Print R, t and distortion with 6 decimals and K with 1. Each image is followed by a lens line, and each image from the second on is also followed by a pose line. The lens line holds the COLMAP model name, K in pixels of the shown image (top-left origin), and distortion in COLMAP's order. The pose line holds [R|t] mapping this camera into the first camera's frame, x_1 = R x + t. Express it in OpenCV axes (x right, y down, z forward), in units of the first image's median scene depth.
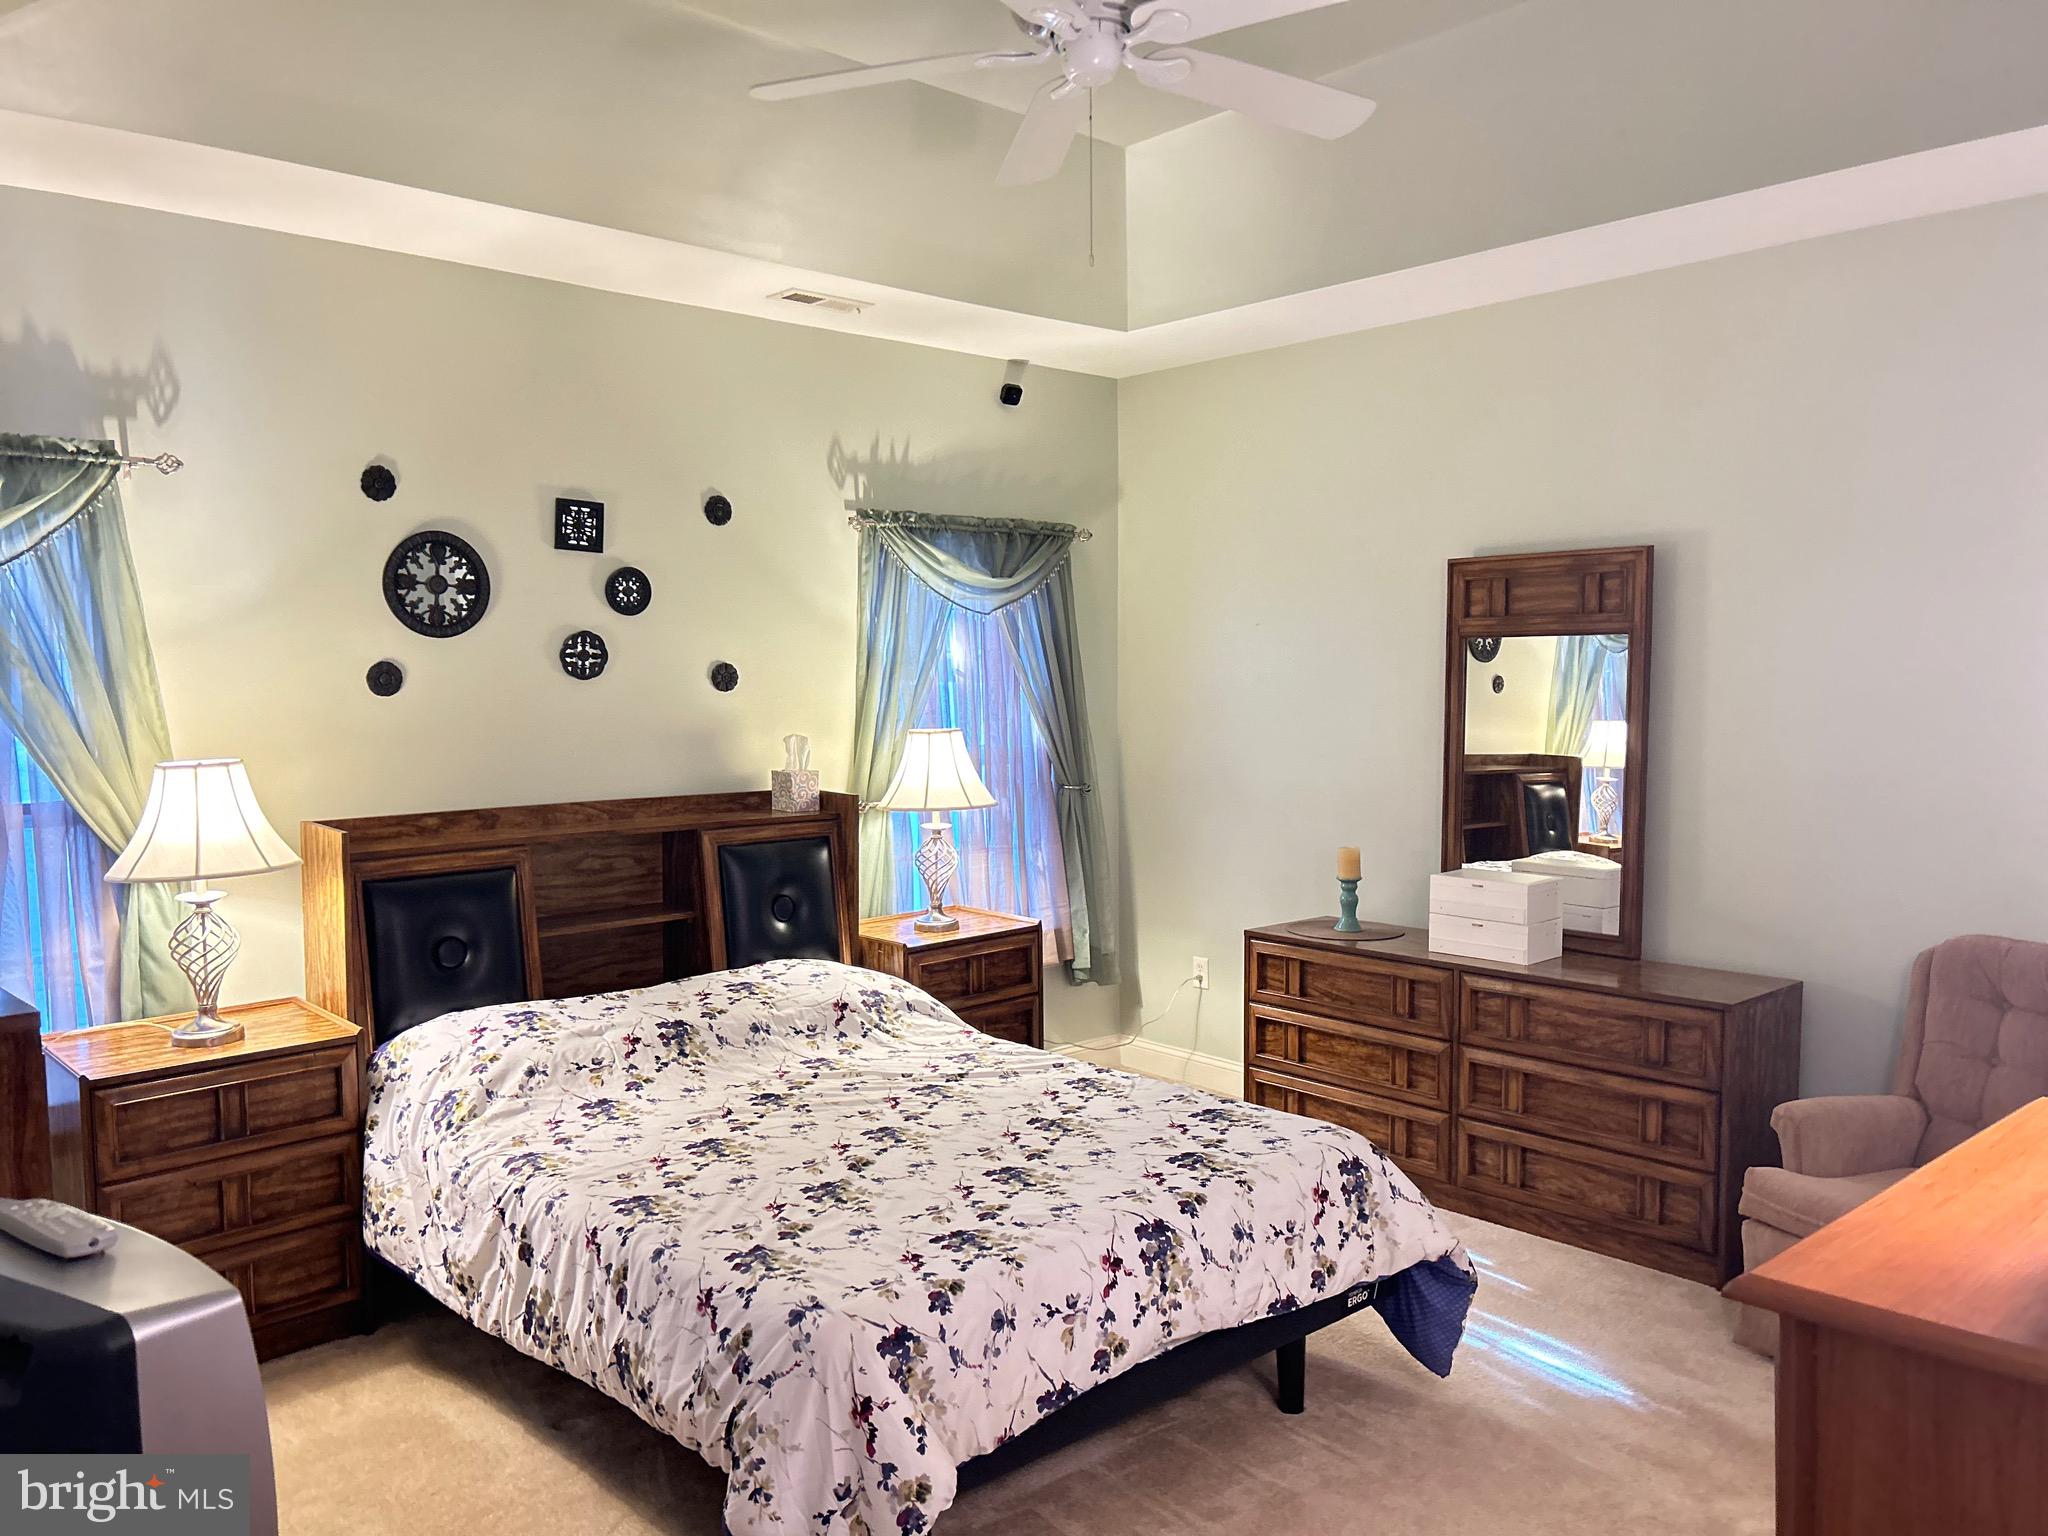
lens RADIAL K [[1536.4, 0, 1035.6], [0, 1536.4, 785.9], [0, 0, 1]] dist [0.062180, -0.069907]
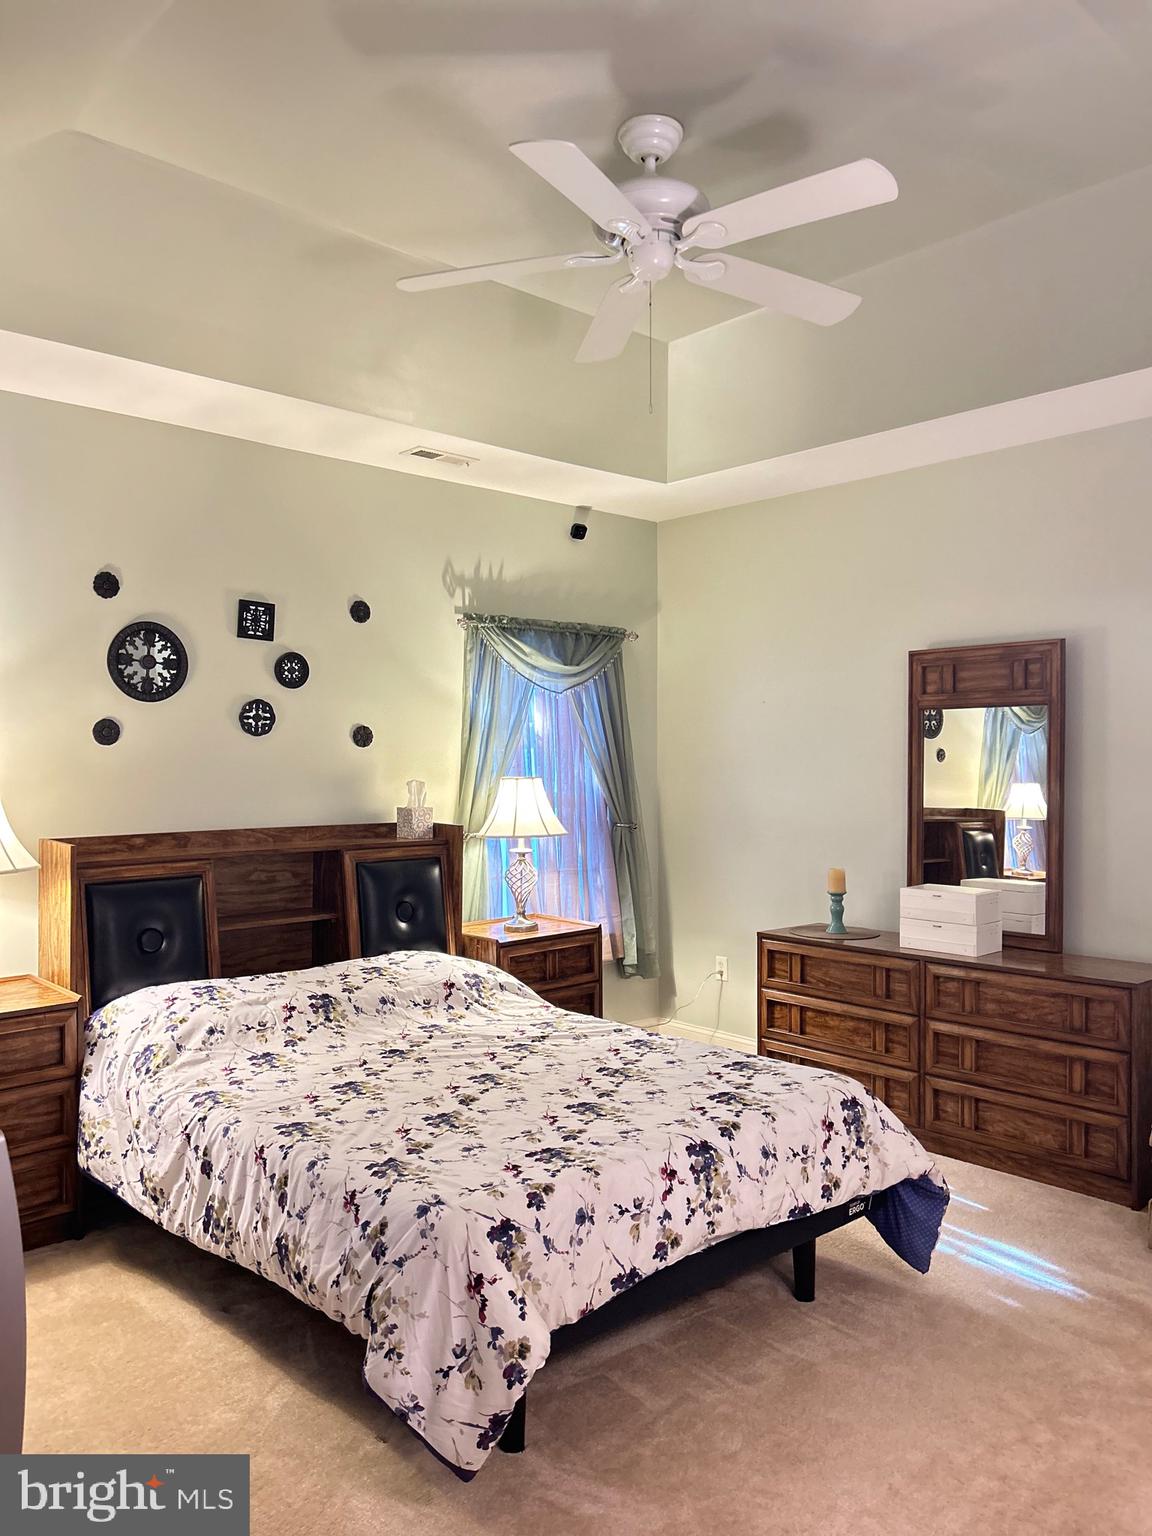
lens RADIAL K [[1152.3, 0, 587.7], [0, 1152.3, 771.6], [0, 0, 1]] dist [0.062180, -0.069907]
pose [[0.999984, 0.004080, 0.003873, -0.014720], [-0.003816, 0.997825, -0.065807, 0.027351], [-0.004133, 0.065792, 0.997825, 0.015787]]
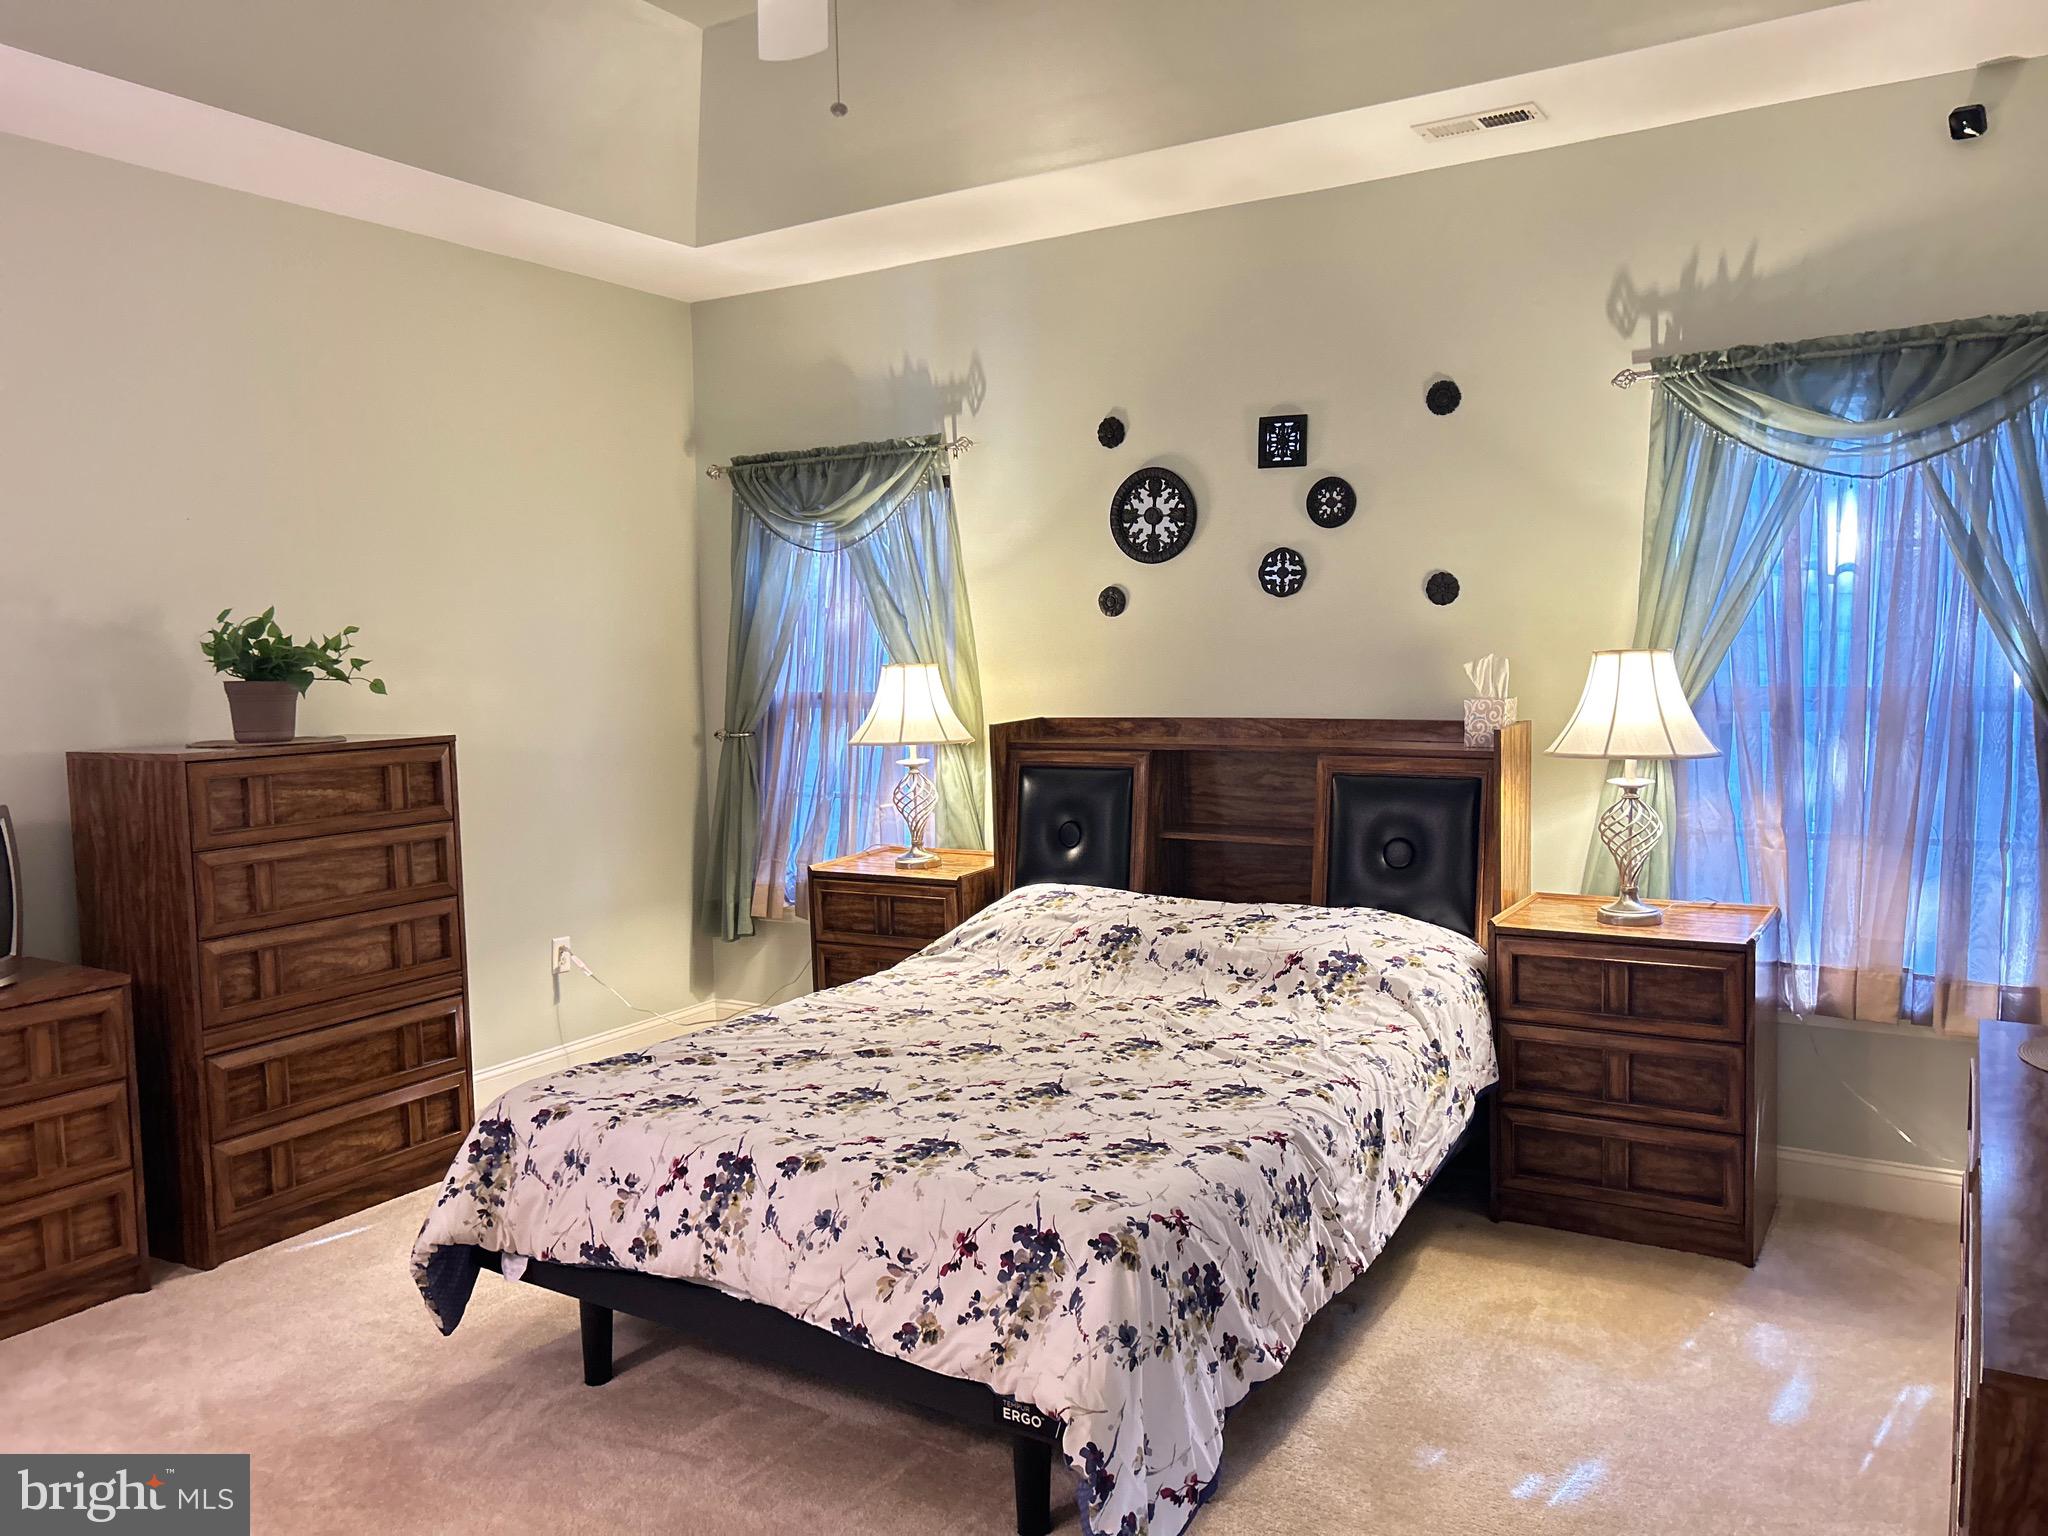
lens RADIAL K [[1536.4, 0, 1054.4], [0, 1536.4, 805.0], [0, 0, 1]] dist [0.062180, -0.069907]
pose [[0.272263, 0.099163, -0.957100, 0.685215], [-0.056009, 0.994622, 0.087118, -0.014169], [0.960592, 0.029887, 0.276352, 0.628663]]
